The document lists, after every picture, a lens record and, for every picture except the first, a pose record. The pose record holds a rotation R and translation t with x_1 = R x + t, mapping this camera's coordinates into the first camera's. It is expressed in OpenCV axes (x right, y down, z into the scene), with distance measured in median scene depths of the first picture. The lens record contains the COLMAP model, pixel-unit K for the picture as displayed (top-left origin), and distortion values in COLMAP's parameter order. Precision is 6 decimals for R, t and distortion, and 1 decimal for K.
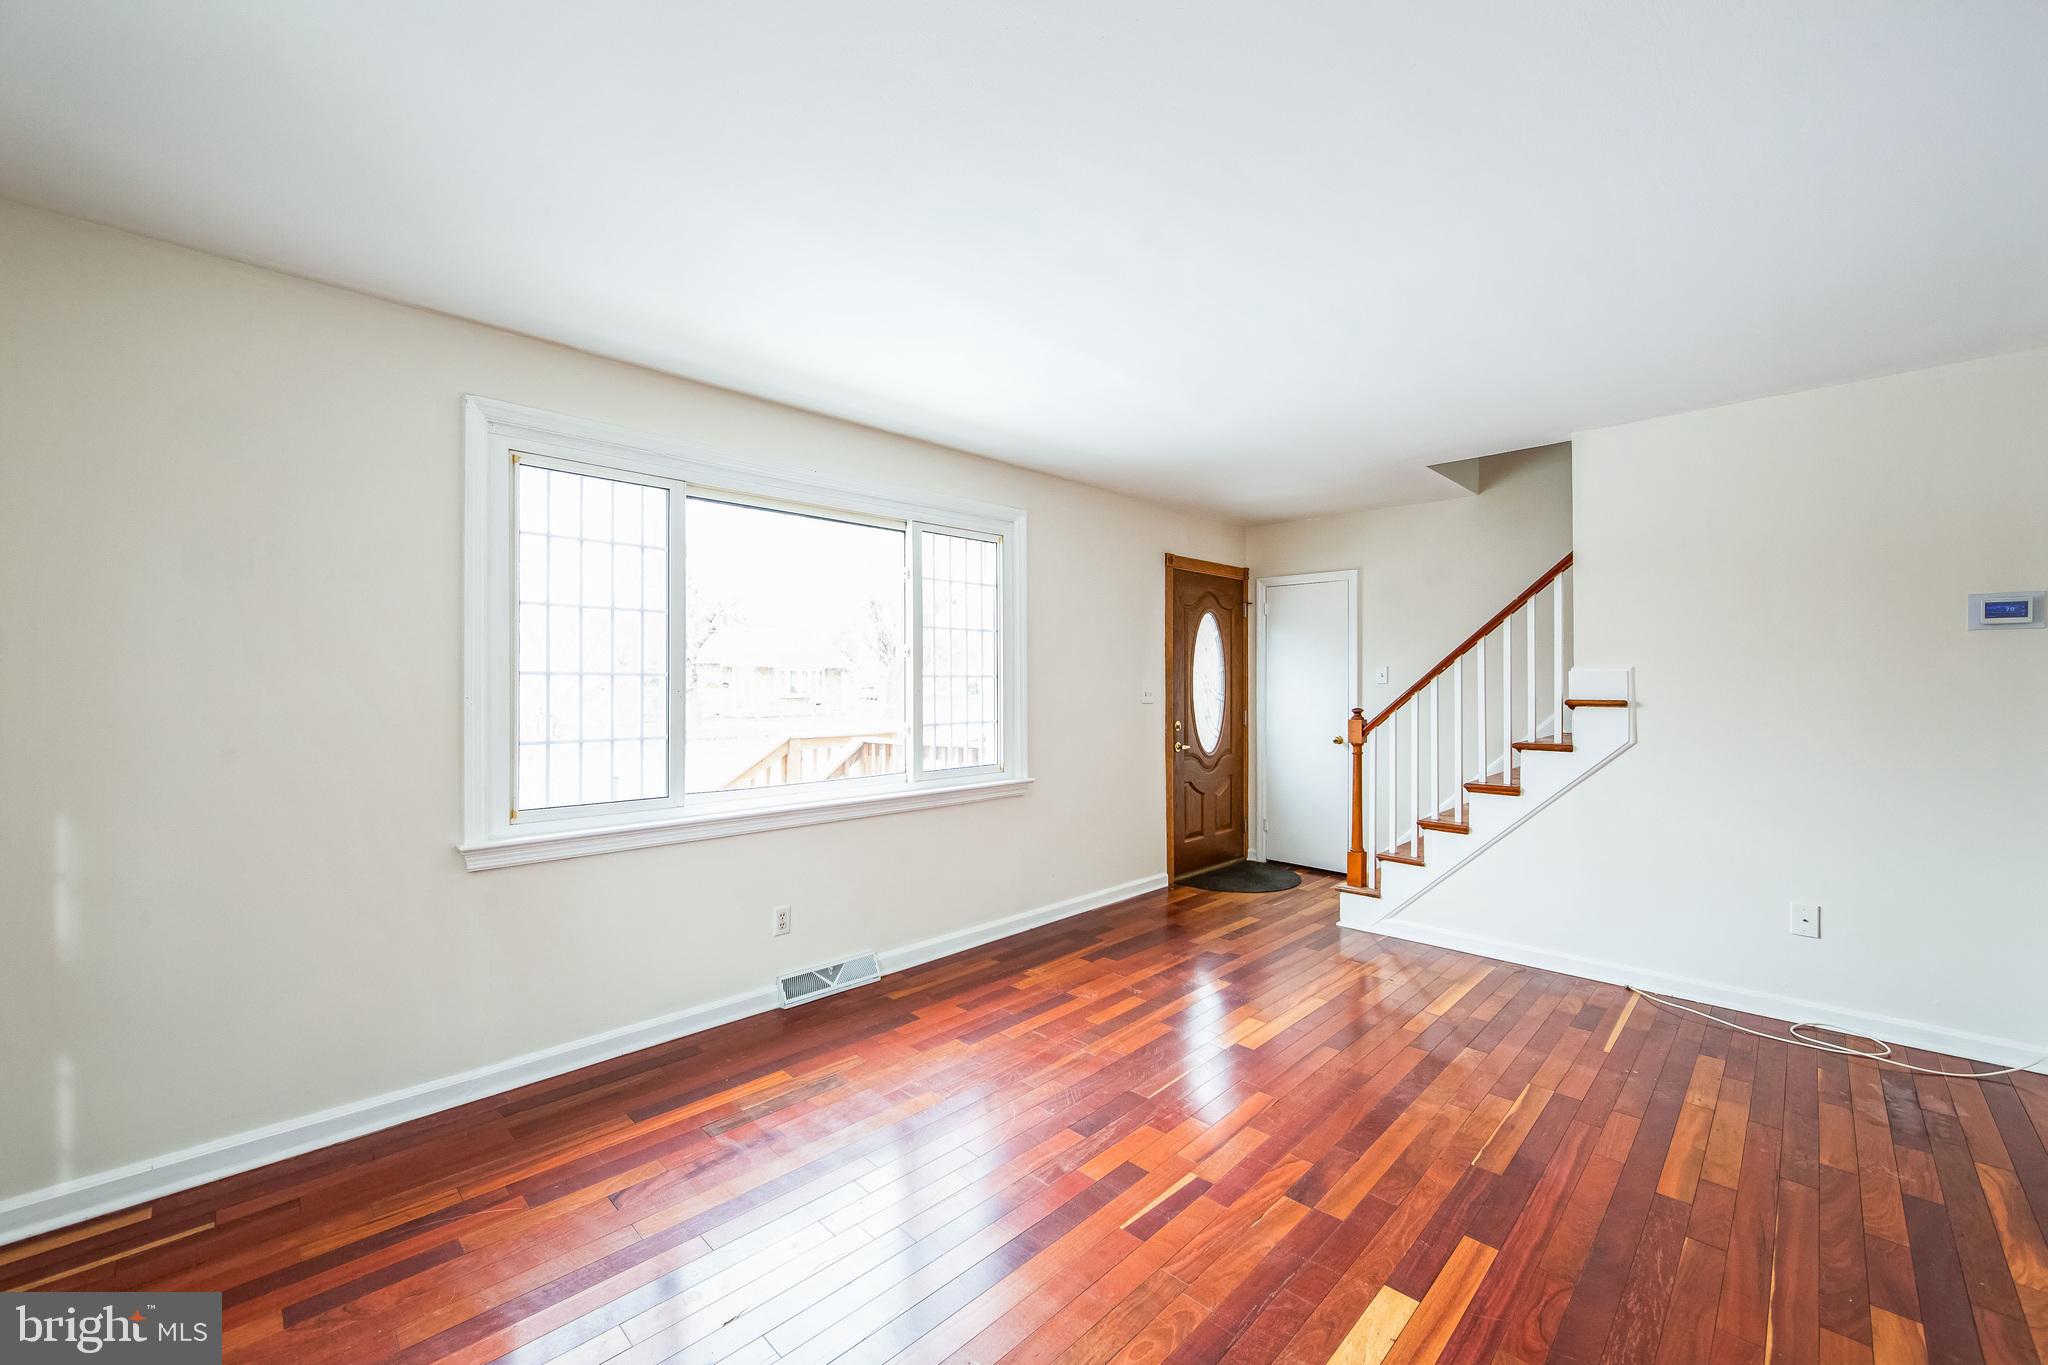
lens RADIAL K [[806.0, 0, 1024.0], [0, 806.0, 682.5], [0, 0, 1]] dist [-0.009620, -0.000027]
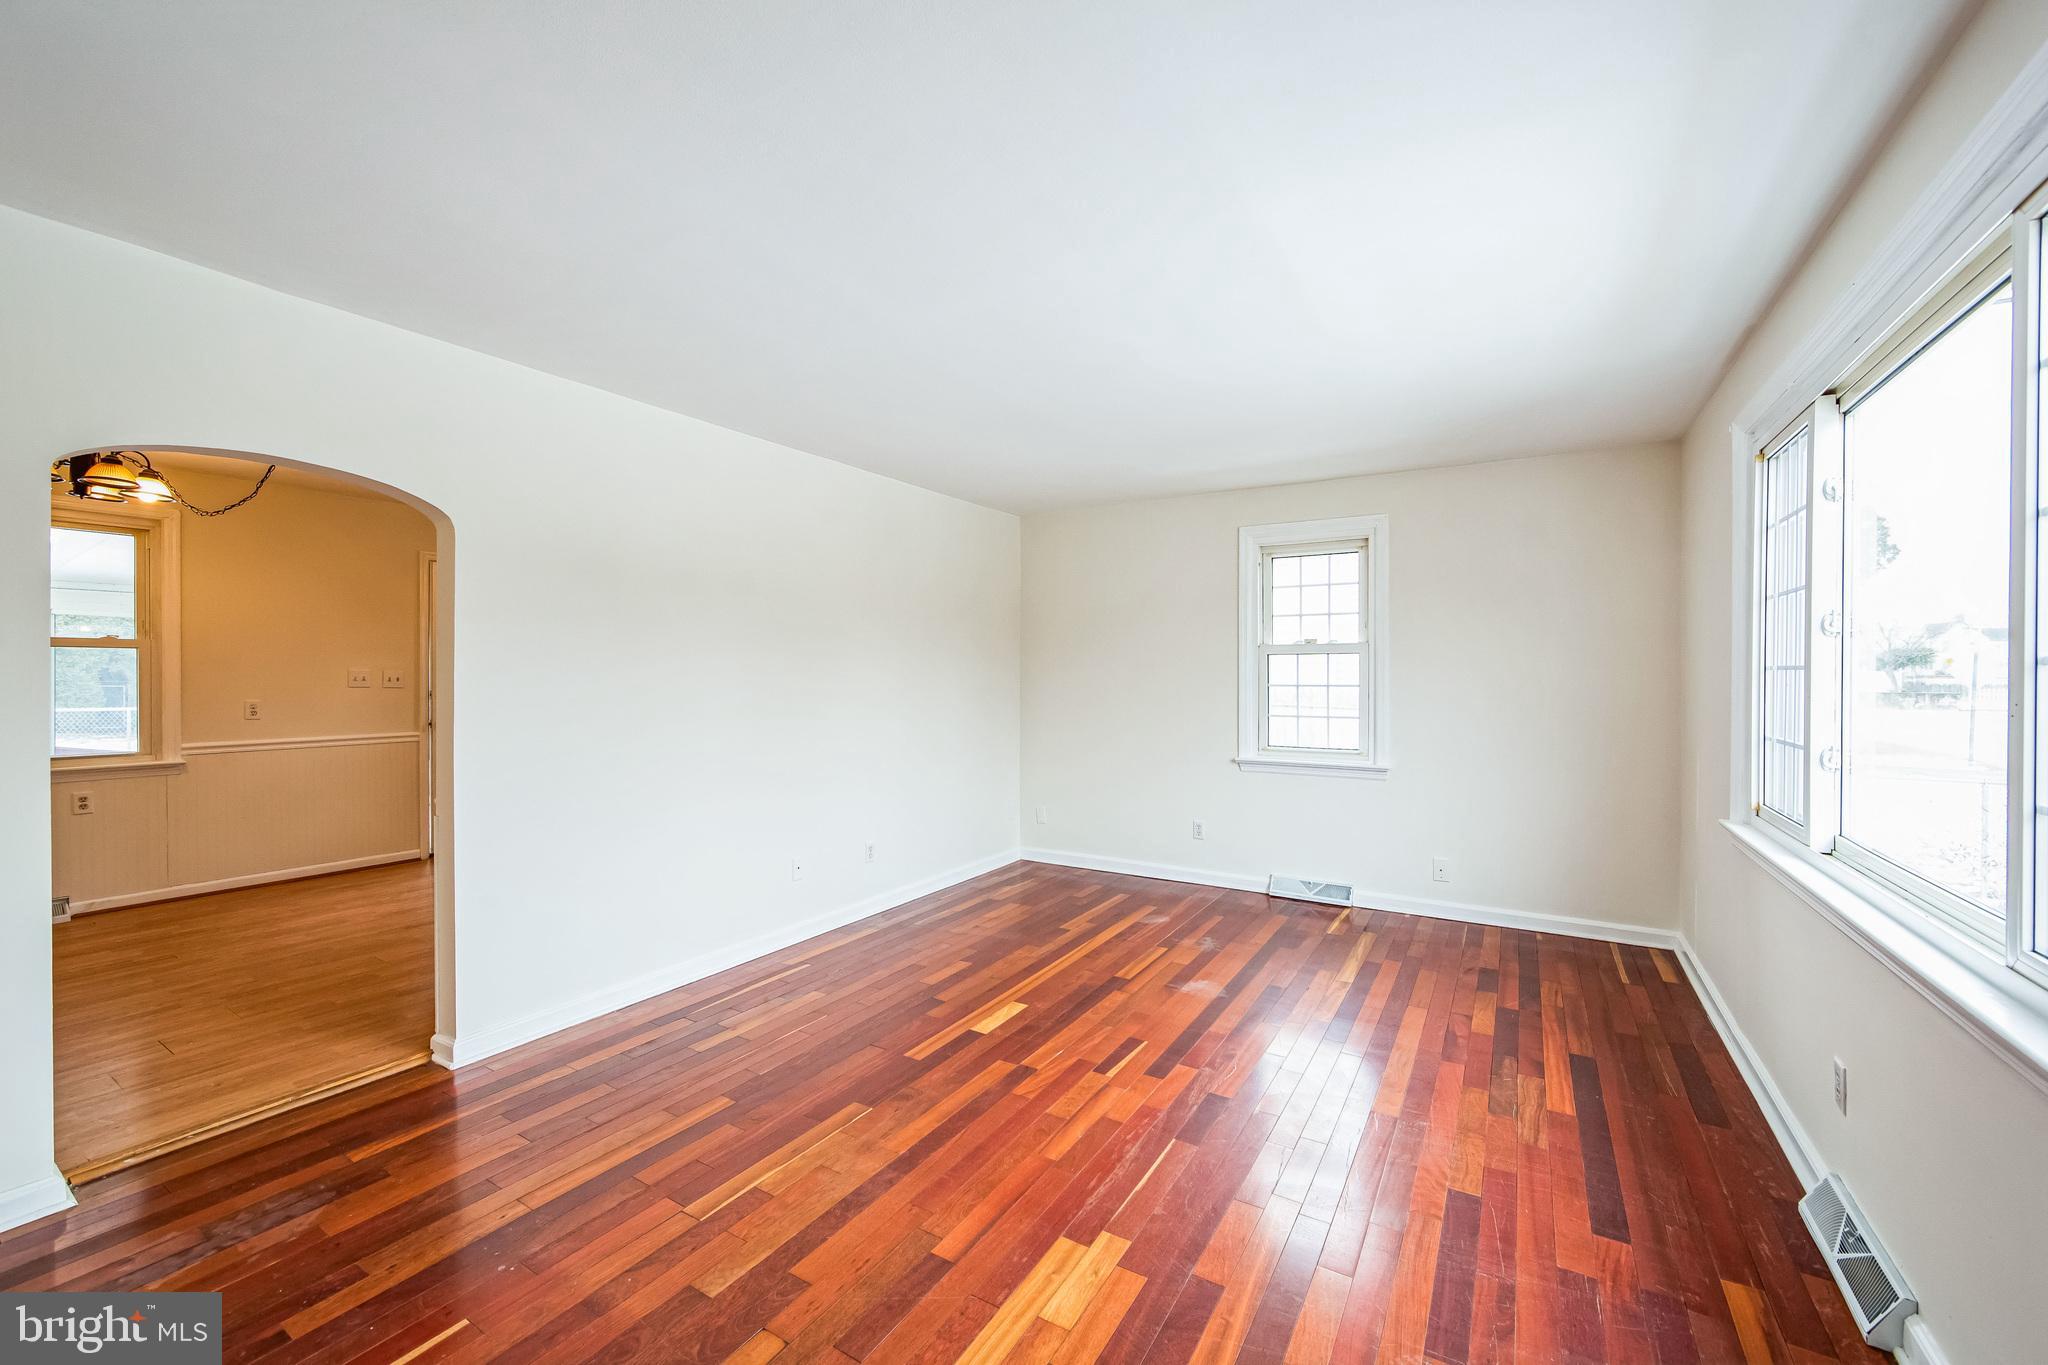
lens RADIAL K [[806.0, 0, 1024.0], [0, 806.0, 682.5], [0, 0, 1]] dist [-0.009620, -0.000027]
pose [[-0.972965, 0.001549, -0.230949, 0.590513], [-0.001061, 0.999937, 0.011175, -0.003383], [0.230952, 0.011118, -0.972902, 2.056892]]
